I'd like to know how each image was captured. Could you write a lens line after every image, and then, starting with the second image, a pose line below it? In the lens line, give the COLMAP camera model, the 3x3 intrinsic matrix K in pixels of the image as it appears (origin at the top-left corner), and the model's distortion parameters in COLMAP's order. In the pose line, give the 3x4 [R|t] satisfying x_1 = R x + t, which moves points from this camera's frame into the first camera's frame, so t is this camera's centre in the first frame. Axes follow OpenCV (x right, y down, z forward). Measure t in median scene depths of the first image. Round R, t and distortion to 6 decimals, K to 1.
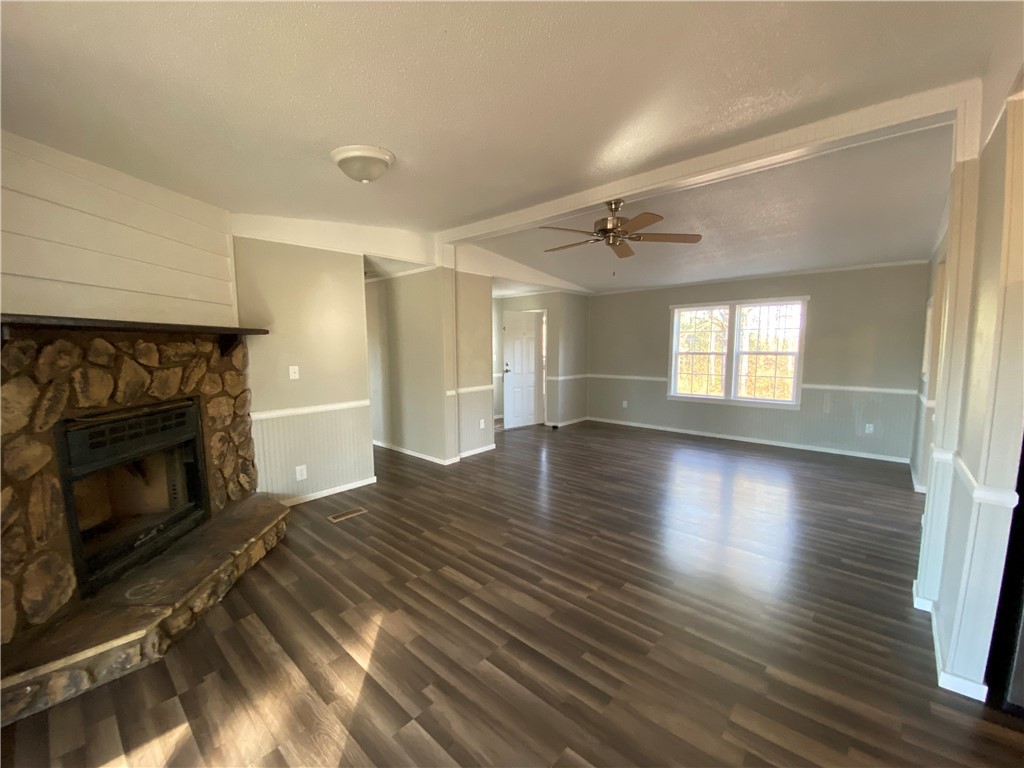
lens RADIAL K [[413.4, 0, 509.0], [0, 413.4, 383.2], [0, 0, 1]] dist [0.037483, -0.025404]
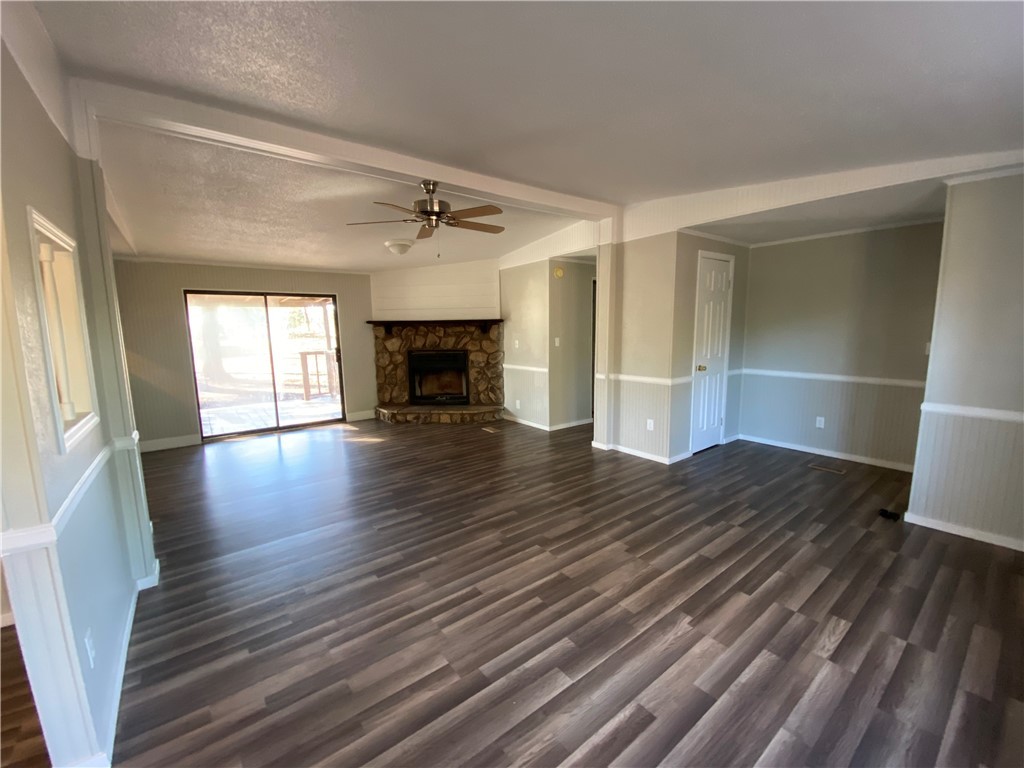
lens RADIAL K [[413.4, 0, 509.0], [0, 413.4, 383.2], [0, 0, 1]] dist [0.037483, -0.025404]
pose [[-0.187052, 0.139986, -0.972325, 1.335556], [-0.077026, 0.984657, 0.156579, -0.151666], [0.979326, 0.104183, -0.173399, 1.513404]]
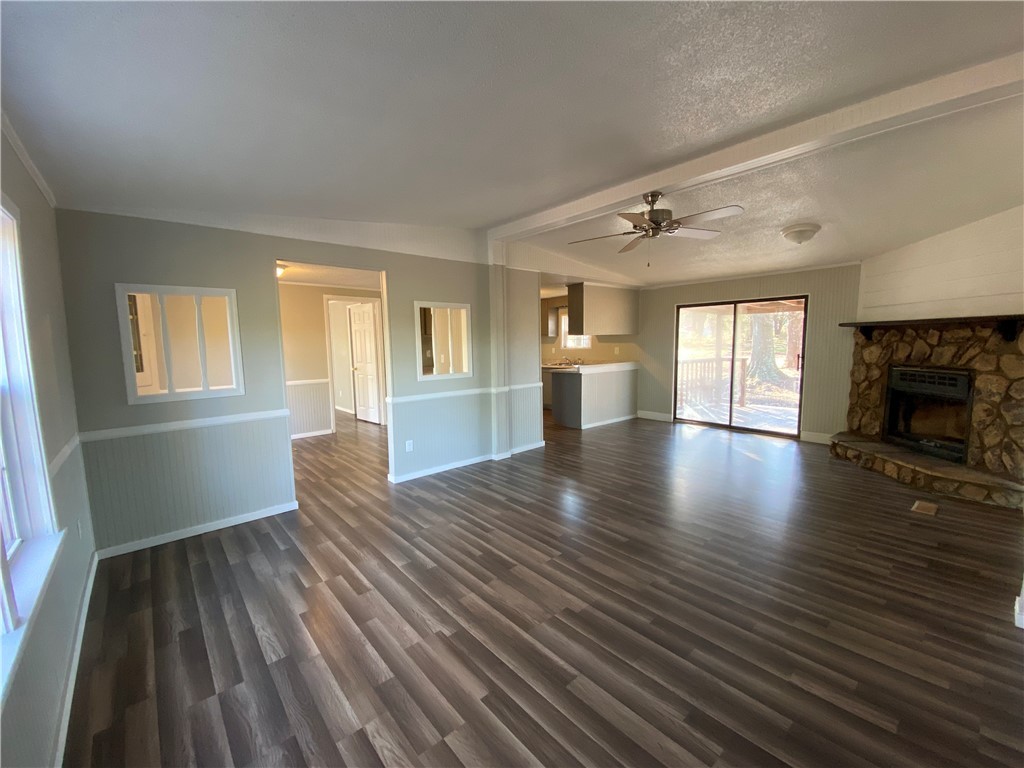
lens RADIAL K [[413.4, 0, 509.0], [0, 413.4, 383.2], [0, 0, 1]] dist [0.037483, -0.025404]
pose [[-0.991637, 0.008331, 0.128787, 0.498324], [0.033502, 0.980323, 0.194538, -0.214098], [-0.124632, 0.197226, -0.972404, 2.272992]]
